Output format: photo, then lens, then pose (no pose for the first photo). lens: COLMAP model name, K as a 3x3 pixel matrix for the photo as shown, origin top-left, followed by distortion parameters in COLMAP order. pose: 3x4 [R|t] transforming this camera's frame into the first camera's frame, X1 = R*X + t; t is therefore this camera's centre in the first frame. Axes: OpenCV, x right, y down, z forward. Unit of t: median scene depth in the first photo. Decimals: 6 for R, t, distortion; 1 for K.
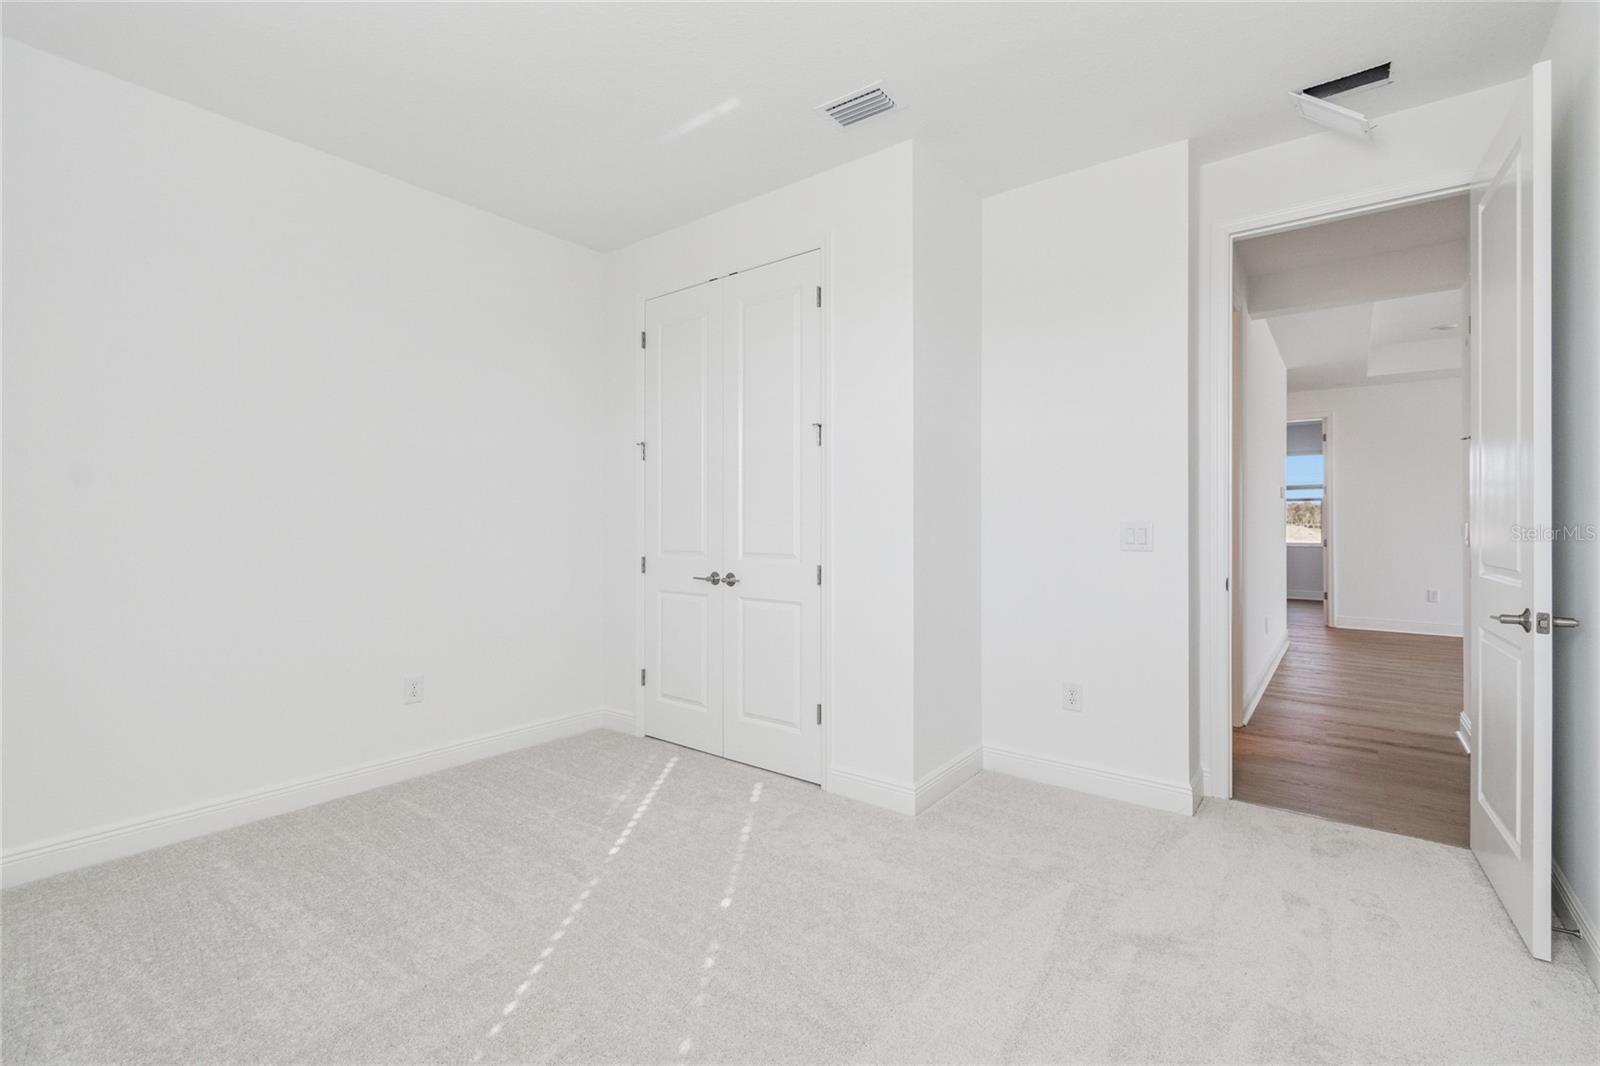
lens RADIAL K [[712.3, 0, 789.5], [0, 712.3, 529.2], [0, 0, 1]] dist [0.001279, 0.000219]
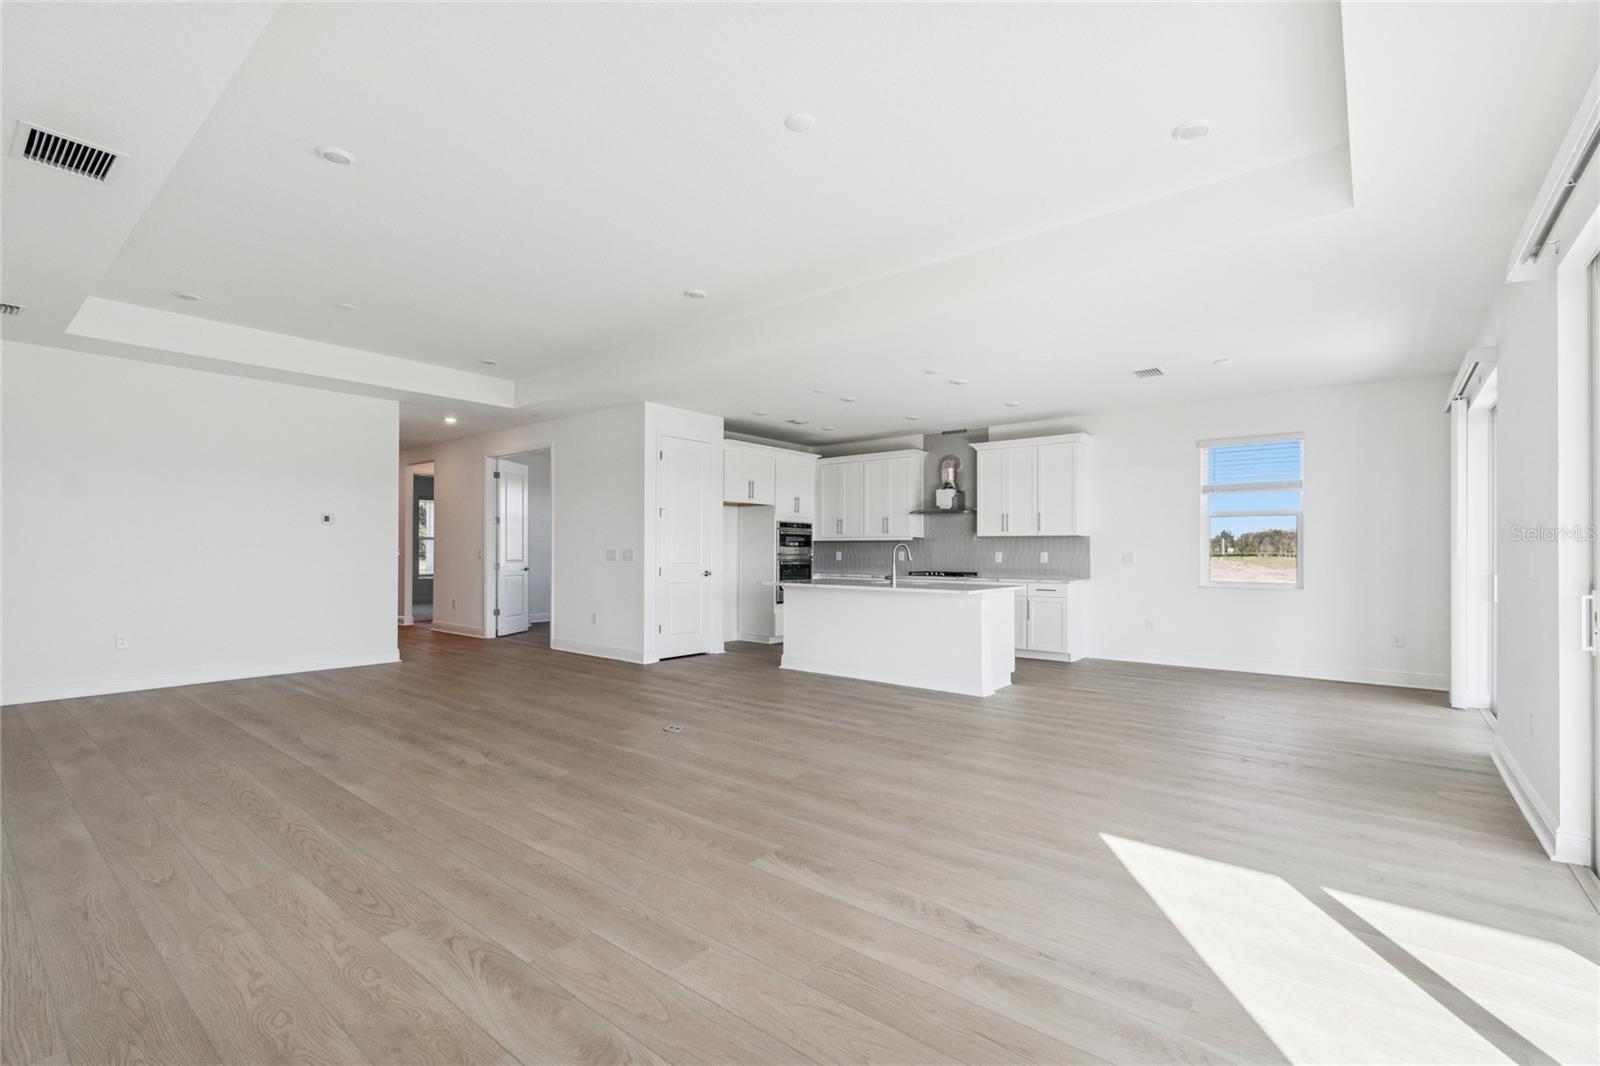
lens RADIAL K [[710.9, 0, 782.6], [0, 710.9, 550.9], [0, 0, 1]] dist [-0.001122, -0.000277]
pose [[0.999536, 0.004627, -0.030103, 1.278600], [-0.004853, 0.999961, -0.007444, 0.002271], [0.030067, 0.007586, 0.999519, -0.021328]]
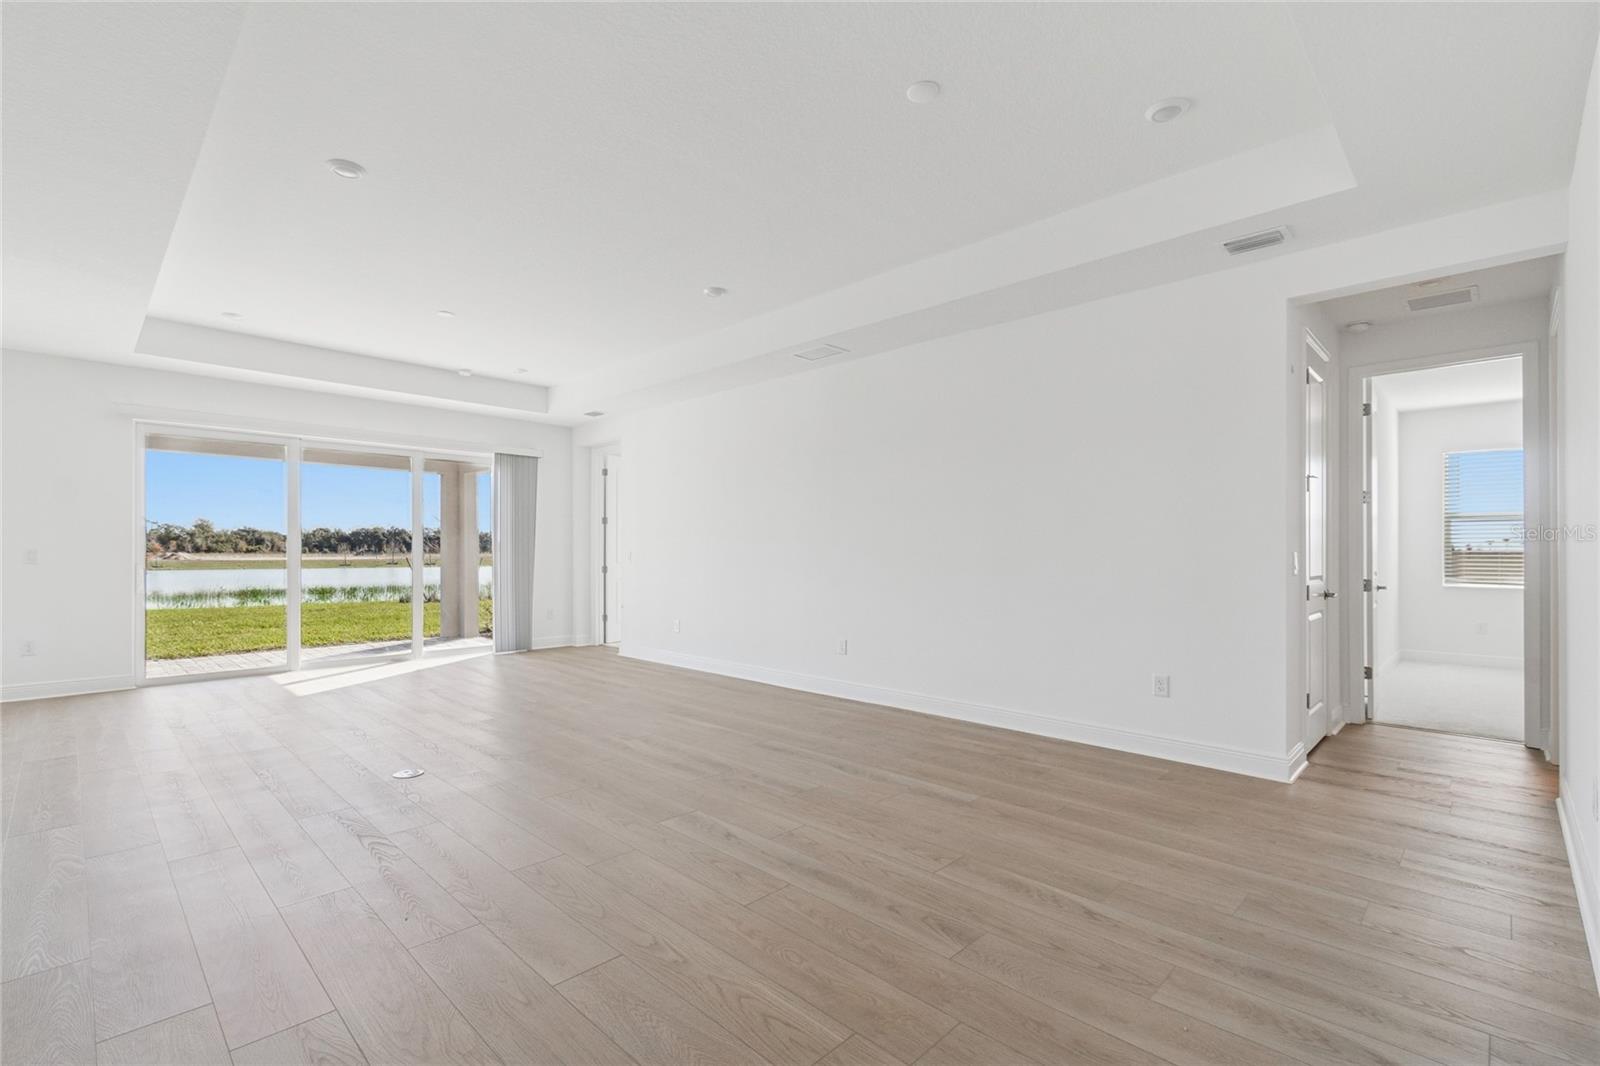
lens RADIAL K [[715.6, 0, 788.5], [0, 715.6, 555.9], [0, 0, 1]] dist [-0.000280, -0.000578]
pose [[-0.993713, -0.004526, 0.111866, 0.828507], [-0.003029, 0.999904, 0.013550, -0.007218], [-0.111916, 0.013126, -0.993631, 1.110827]]
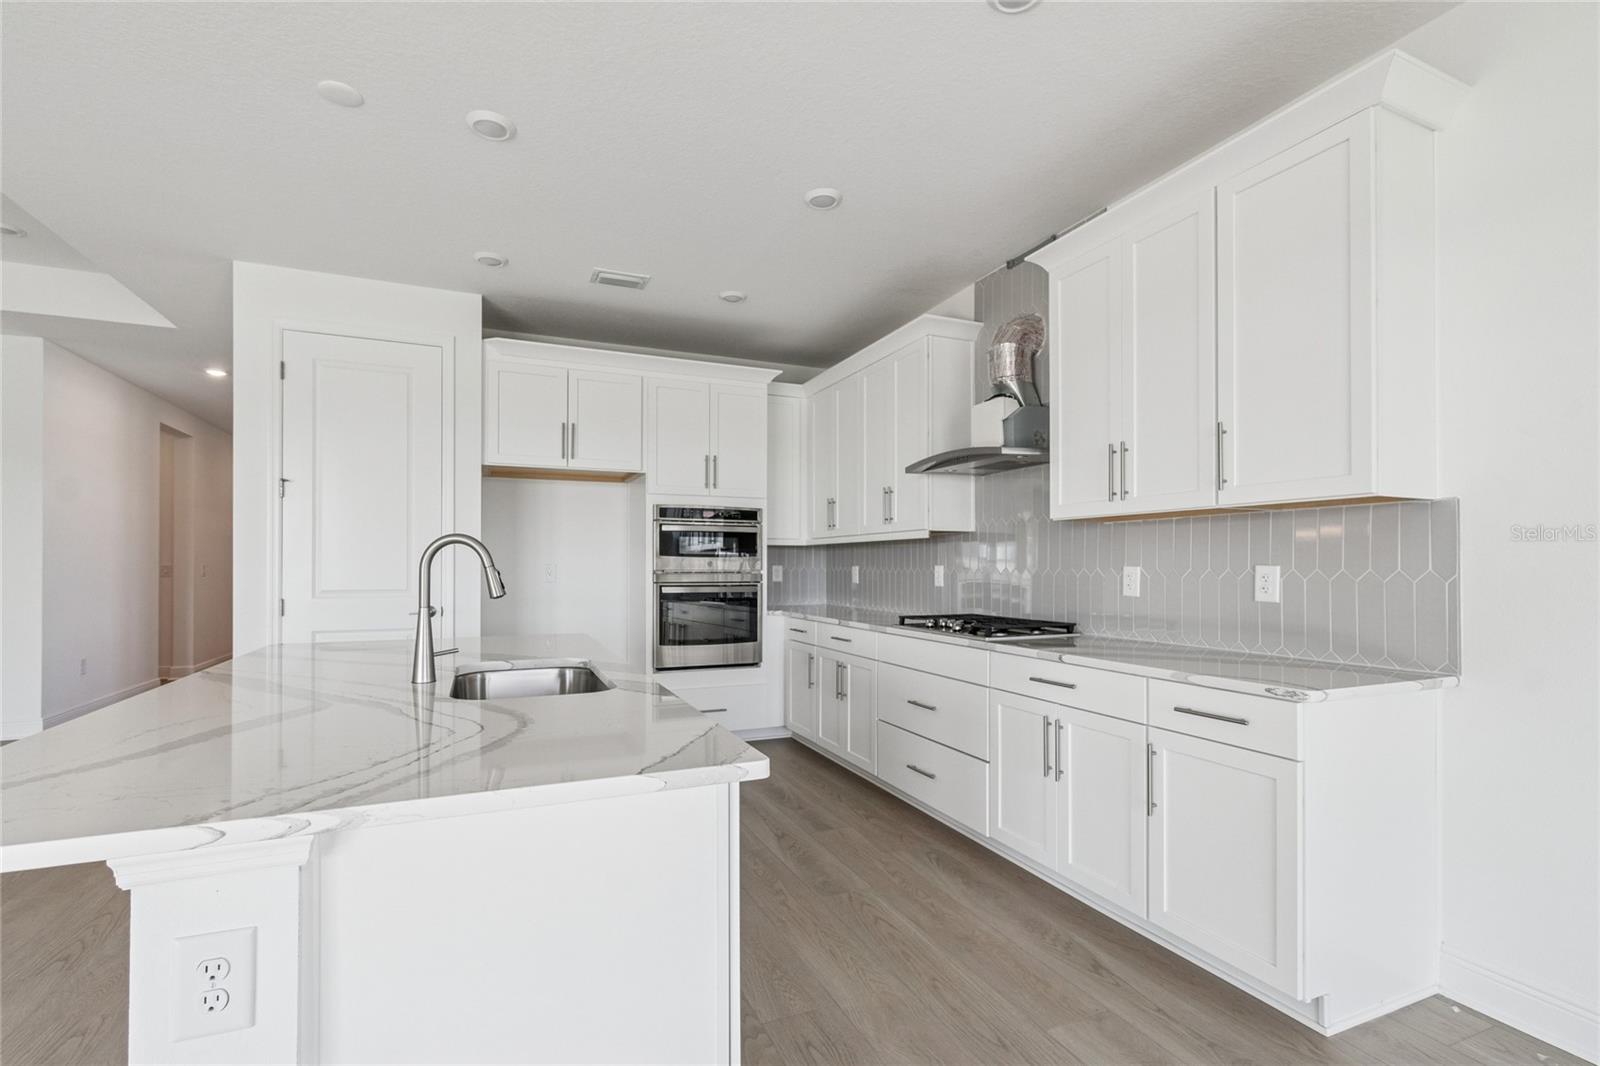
lens RADIAL K [[716.4, 0, 785.0], [0, 716.4, 564.7], [0, 0, 1]] dist [-0.001471, -0.000363]
pose [[0.874296, 0.000057, -0.485393, 1.630755], [-0.004405, 0.999960, -0.007818, -0.003032], [0.485373, 0.008974, 0.874261, 0.735792]]
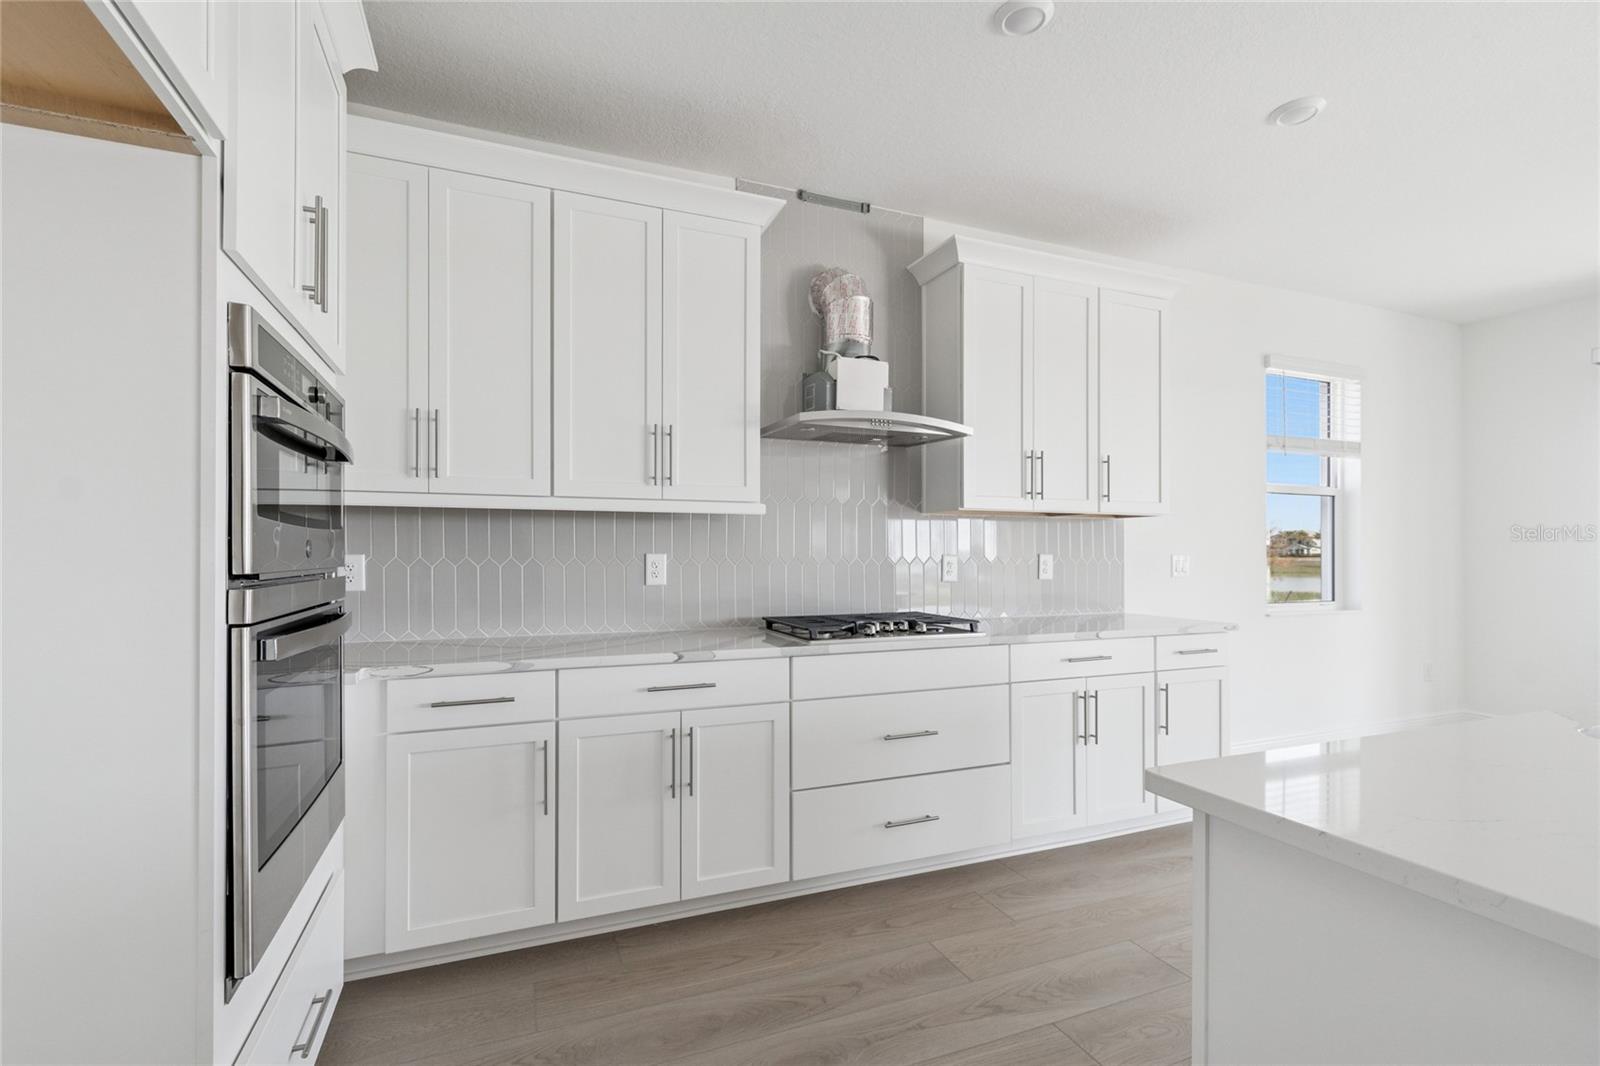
lens RADIAL K [[710.9, 0, 782.6], [0, 710.9, 550.9], [0, 0, 1]] dist [-0.001122, -0.000277]
pose [[0.506255, 0.003492, 0.862377, 1.161026], [0.004594, 0.999967, -0.006746, -0.006019], [-0.862372, 0.007377, 0.506222, 1.048197]]
